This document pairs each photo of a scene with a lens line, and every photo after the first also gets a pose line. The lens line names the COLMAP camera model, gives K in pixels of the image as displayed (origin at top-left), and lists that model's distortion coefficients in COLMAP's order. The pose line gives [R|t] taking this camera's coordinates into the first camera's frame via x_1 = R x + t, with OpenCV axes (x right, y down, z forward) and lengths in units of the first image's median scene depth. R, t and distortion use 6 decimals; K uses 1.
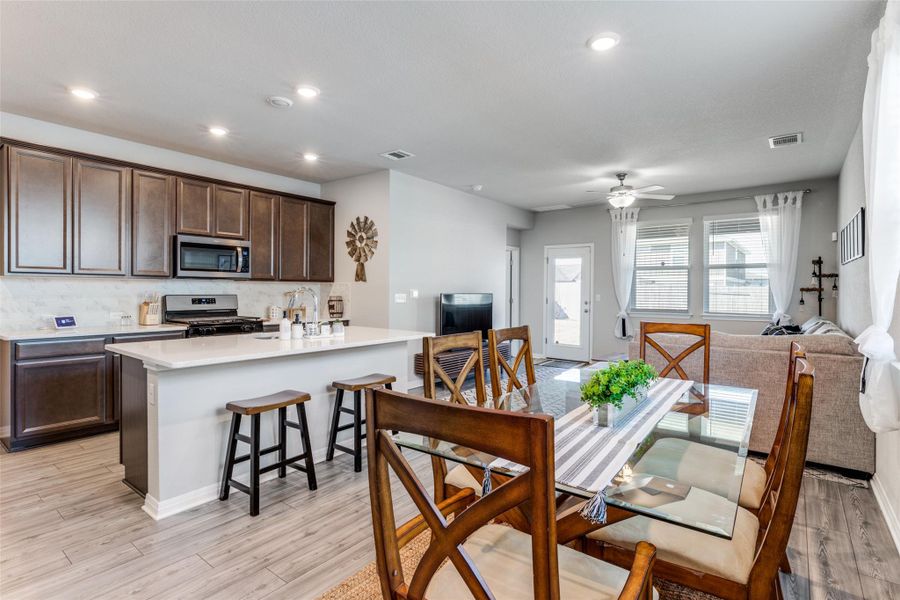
lens RADIAL K [[446.4, 0, 458.7], [0, 446.4, 295.1], [0, 0, 1]] dist [-0.002906, -0.000106]
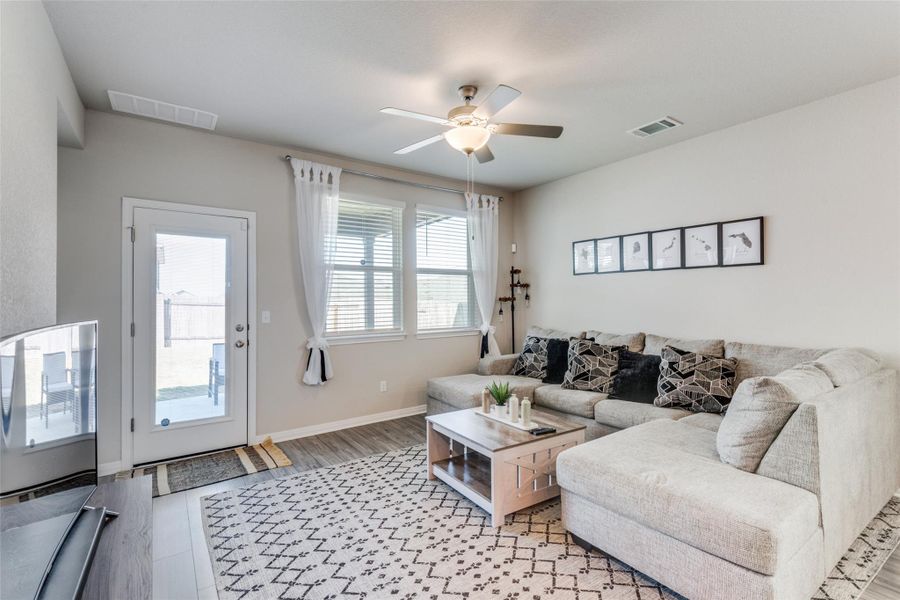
lens RADIAL K [[419.2, 0, 452.0], [0, 419.2, 298.2], [0, 0, 1]] dist [0.010182, -0.000612]
pose [[0.305371, -0.003389, 0.952227, -0.129079], [0.017976, 0.999836, -0.002207, -0.015317], [-0.952064, 0.017792, 0.305382, 0.853908]]
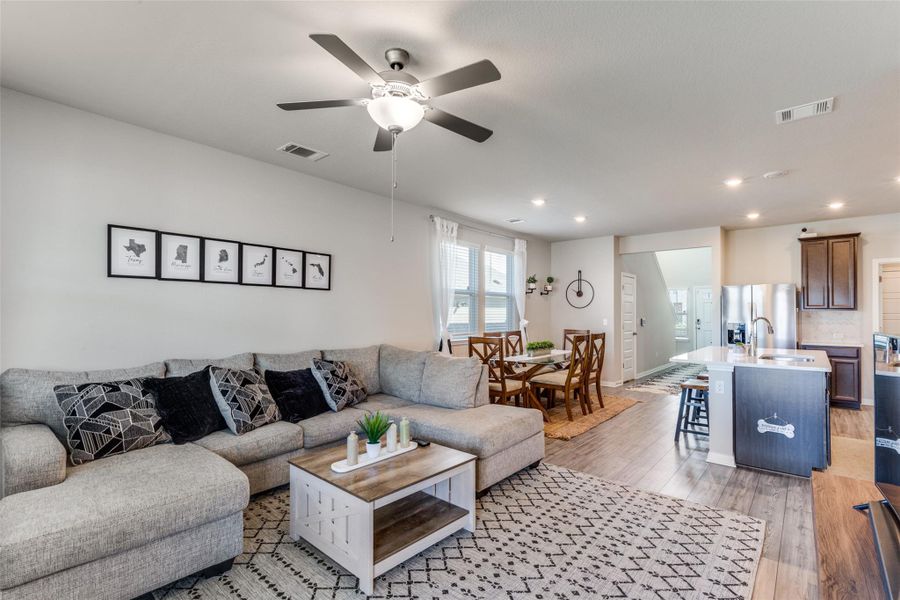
lens RADIAL K [[419.2, 0, 467.5], [0, 419.2, 302.6], [0, 0, 1]] dist [0.010182, -0.000612]
pose [[-0.999503, -0.002548, 0.031434, 0.277131], [-0.003172, 0.999799, -0.019821, -0.017693], [-0.031377, -0.019910, -0.999309, 1.391918]]
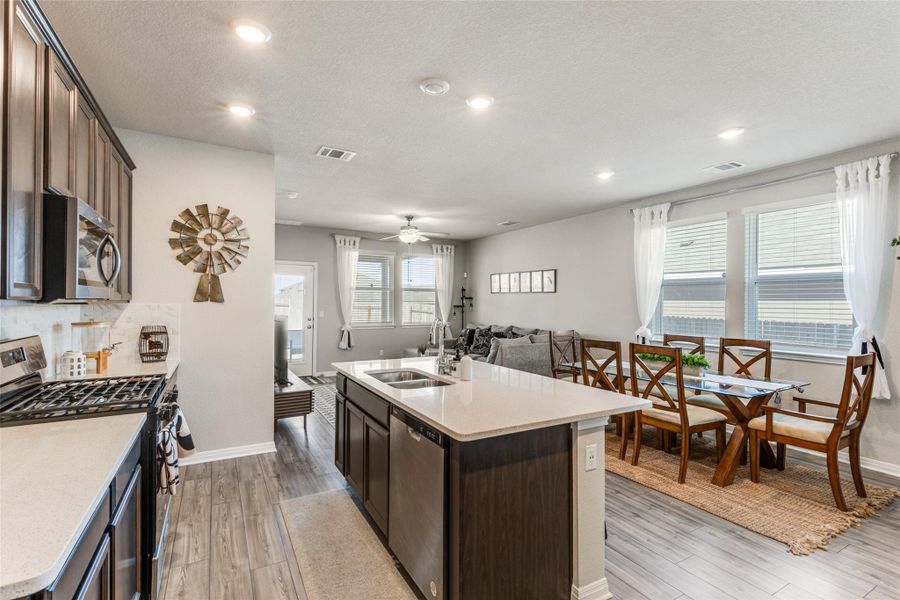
lens RADIAL K [[419.2, 0, 453.9], [0, 419.2, 302.5], [0, 0, 1]] dist [0.010182, -0.000612]
pose [[0.389740, -0.003525, 0.920918, -0.663710], [0.004285, 0.999989, 0.002014, -0.030347], [-0.920915, 0.003161, 0.389751, 0.420596]]
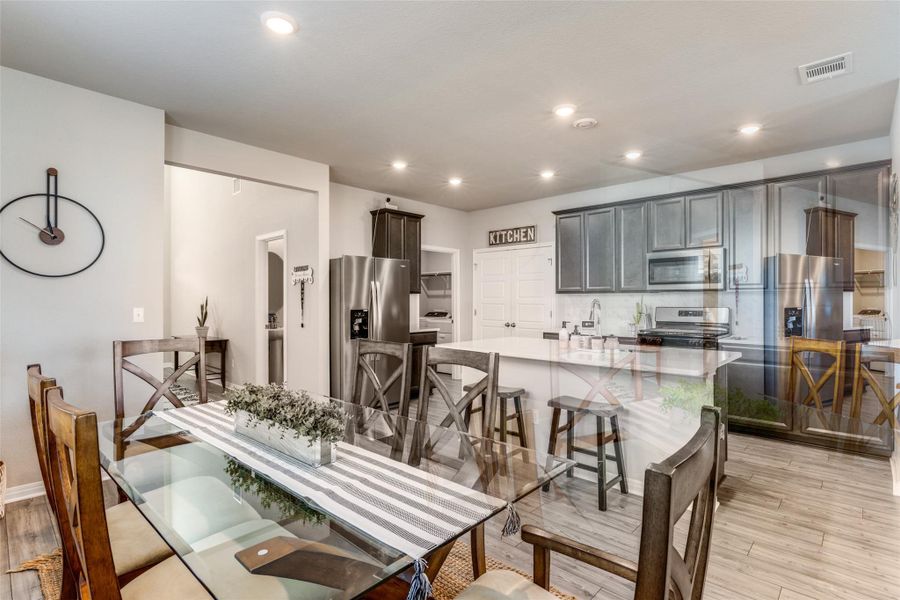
lens RADIAL K [[424.5, 0, 445.4], [0, 424.5, 302.9], [0, 0, 1]] dist [0.004231, 0.000545]
pose [[-0.115636, -0.000773, -0.993291, 0.386493], [-0.012467, 0.999922, 0.000673, -0.003690], [0.993213, 0.012462, -0.115636, 0.487943]]
